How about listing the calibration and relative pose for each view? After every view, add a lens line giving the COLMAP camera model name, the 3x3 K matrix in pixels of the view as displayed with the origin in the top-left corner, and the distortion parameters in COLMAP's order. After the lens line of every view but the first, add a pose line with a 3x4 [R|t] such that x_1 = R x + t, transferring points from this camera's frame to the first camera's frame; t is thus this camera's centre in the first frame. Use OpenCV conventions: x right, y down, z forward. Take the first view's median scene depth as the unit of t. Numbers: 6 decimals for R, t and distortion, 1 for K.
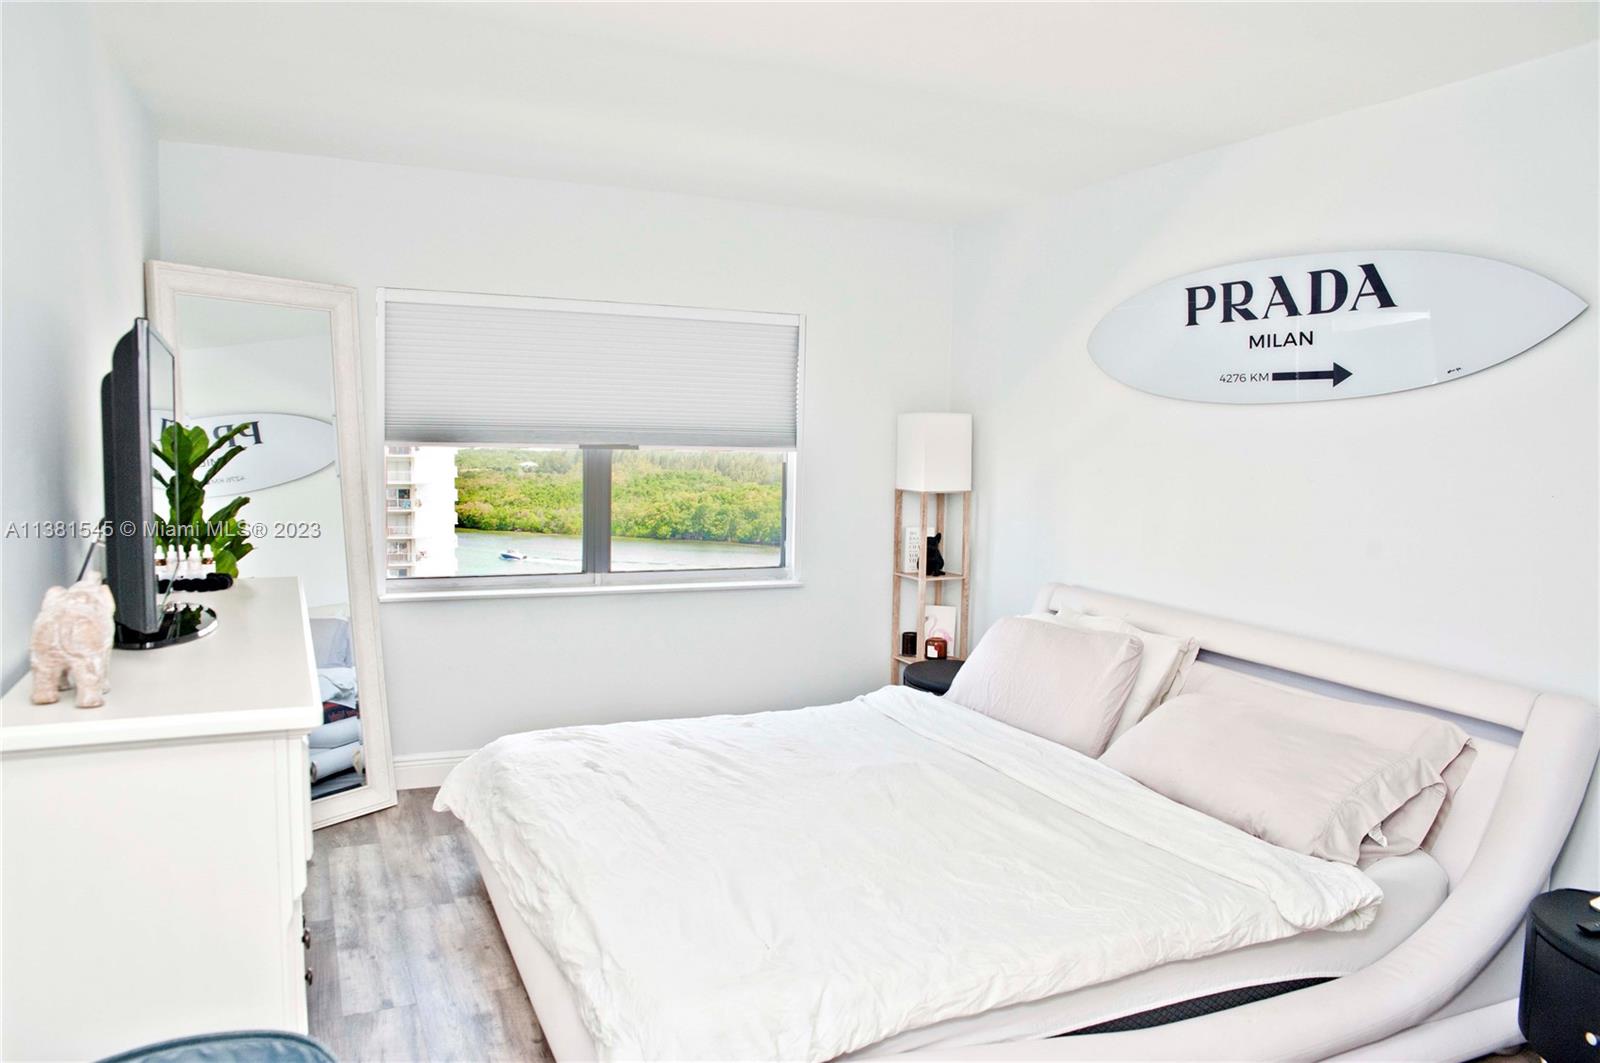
lens RADIAL K [[1105.7, 0, 808.4], [0, 1105.7, 530.9], [0, 0, 1]] dist [-0.115405, 0.098721]
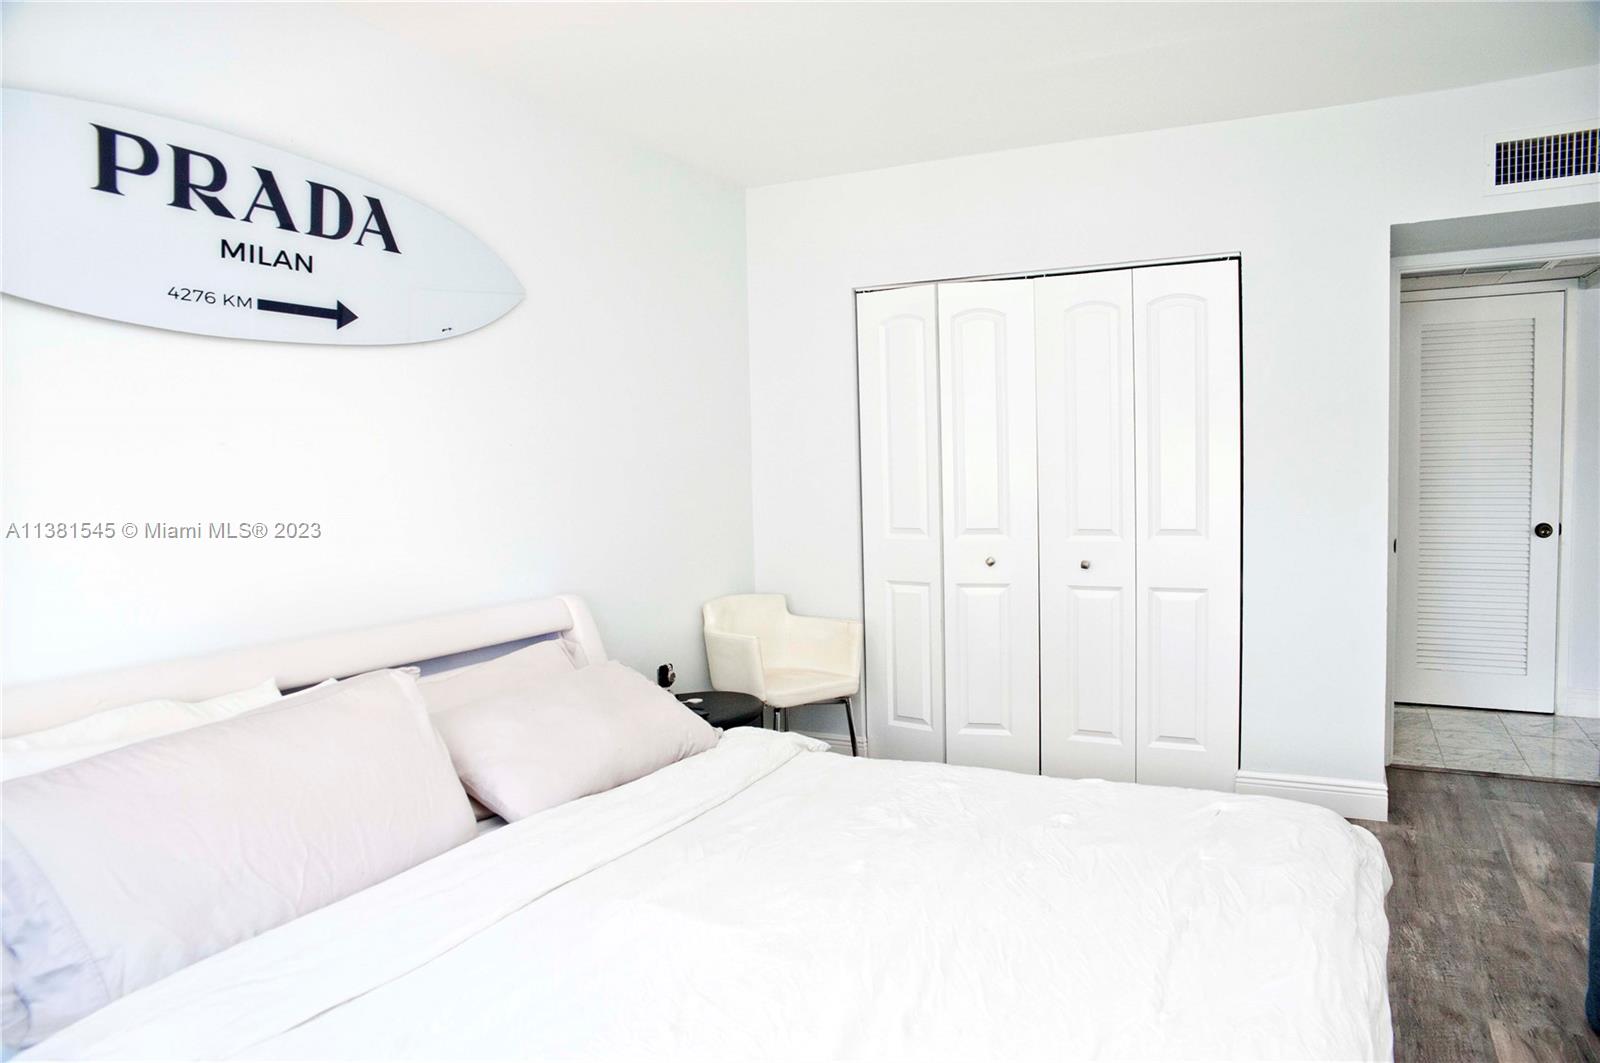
lens RADIAL K [[1105.7, 0, 808.4], [0, 1105.7, 530.9], [0, 0, 1]] dist [-0.115405, 0.098721]
pose [[-0.620797, -0.052886, 0.782185, -0.391716], [0.079317, 0.988366, 0.129777, -0.056038], [-0.779949, 0.142606, -0.609380, 1.197191]]
